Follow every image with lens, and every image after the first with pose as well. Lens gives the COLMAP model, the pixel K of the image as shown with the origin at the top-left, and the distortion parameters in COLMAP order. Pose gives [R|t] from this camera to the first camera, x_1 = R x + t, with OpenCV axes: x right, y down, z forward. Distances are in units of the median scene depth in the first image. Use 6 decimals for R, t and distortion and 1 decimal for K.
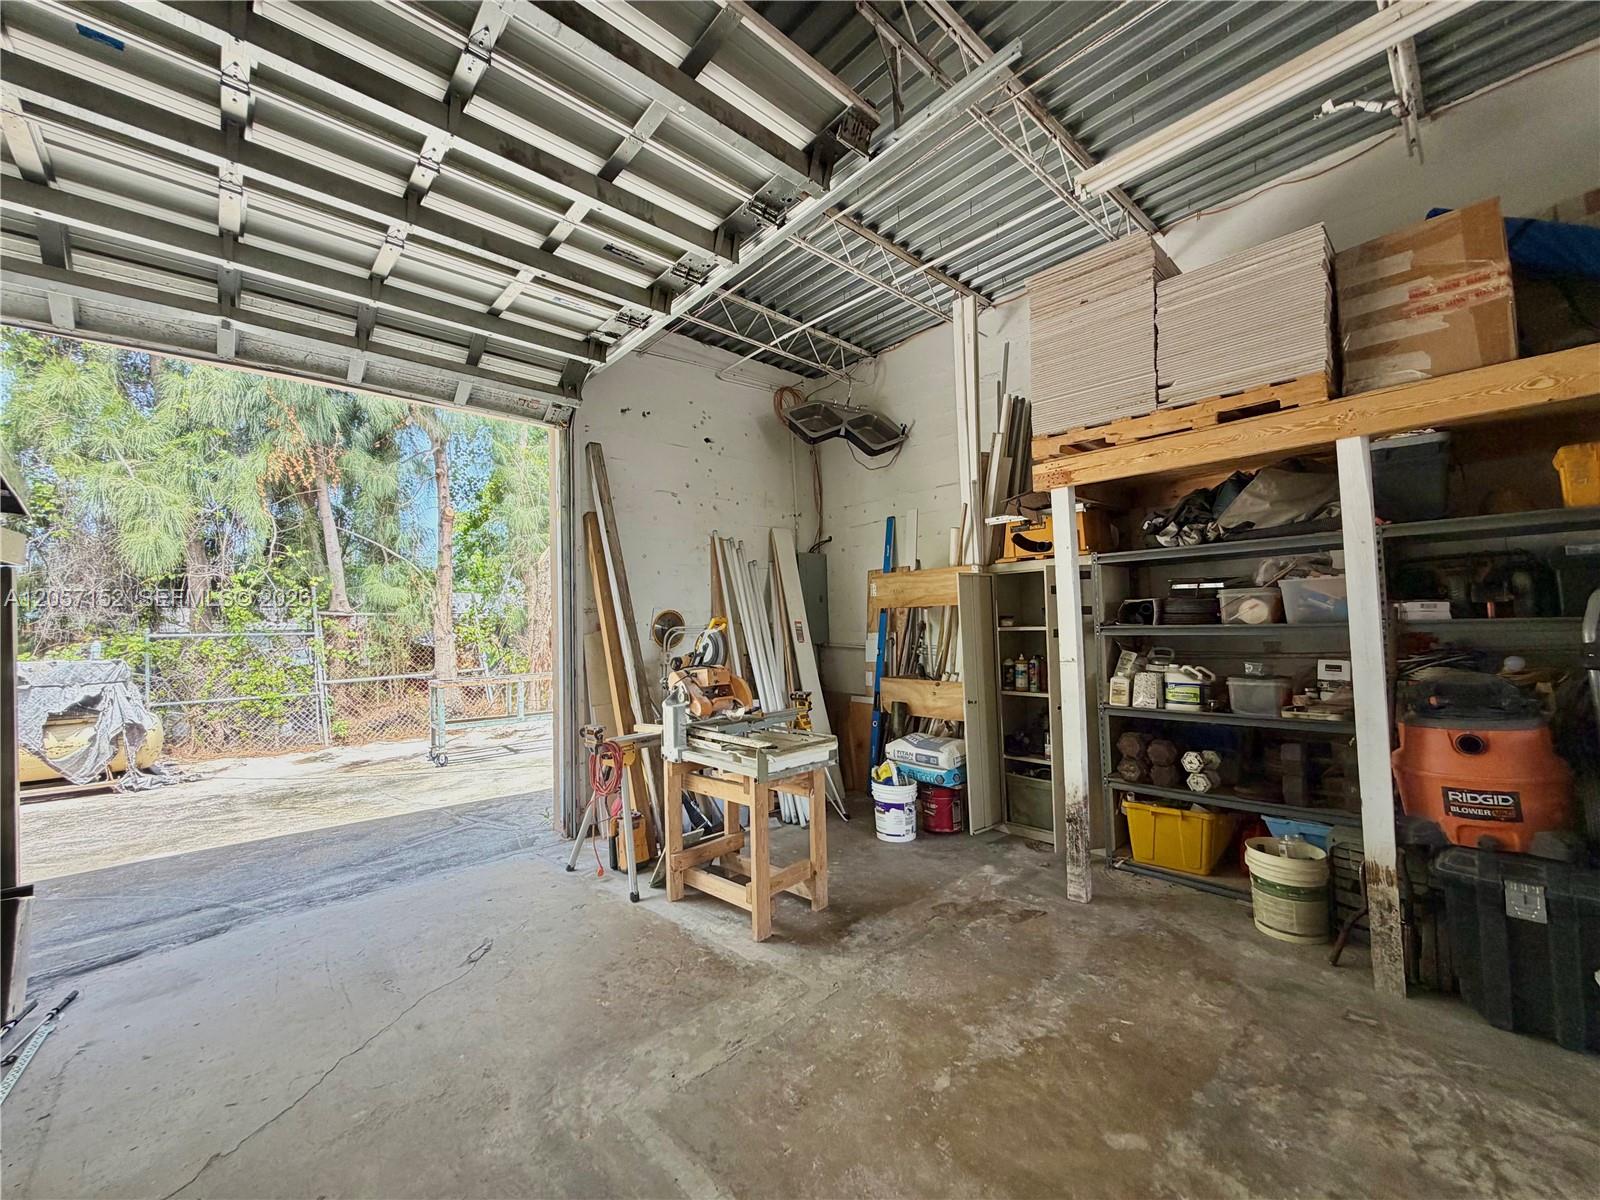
lens RADIAL K [[638.1, 0, 795.2], [0, 638.1, 600.3], [0, 0, 1]] dist [-0.000677, 0.000444]
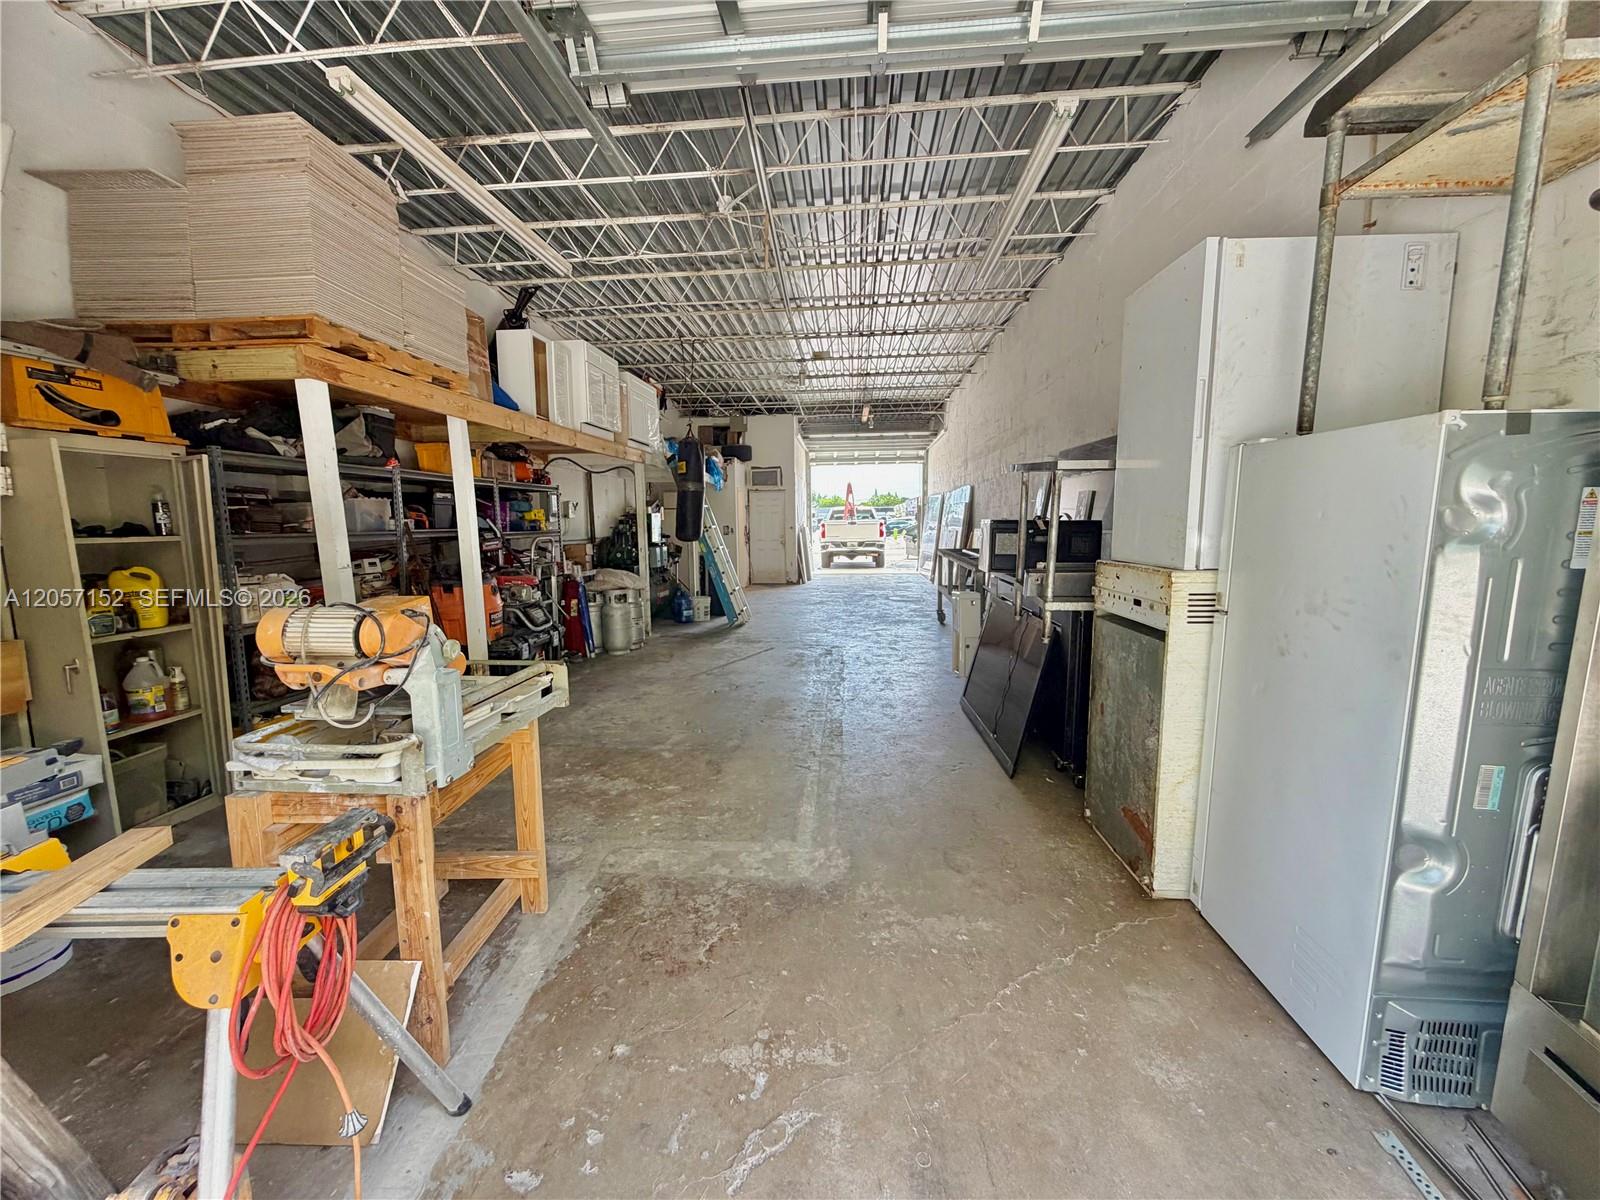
lens RADIAL K [[638.1, 0, 789.3], [0, 638.1, 603.5], [0, 0, 1]] dist [-0.000677, 0.000444]
pose [[-0.668748, -0.062960, 0.740818, -0.317216], [-0.002560, 0.996597, 0.082387, 0.028286], [-0.743484, 0.053200, -0.666634, 0.483087]]
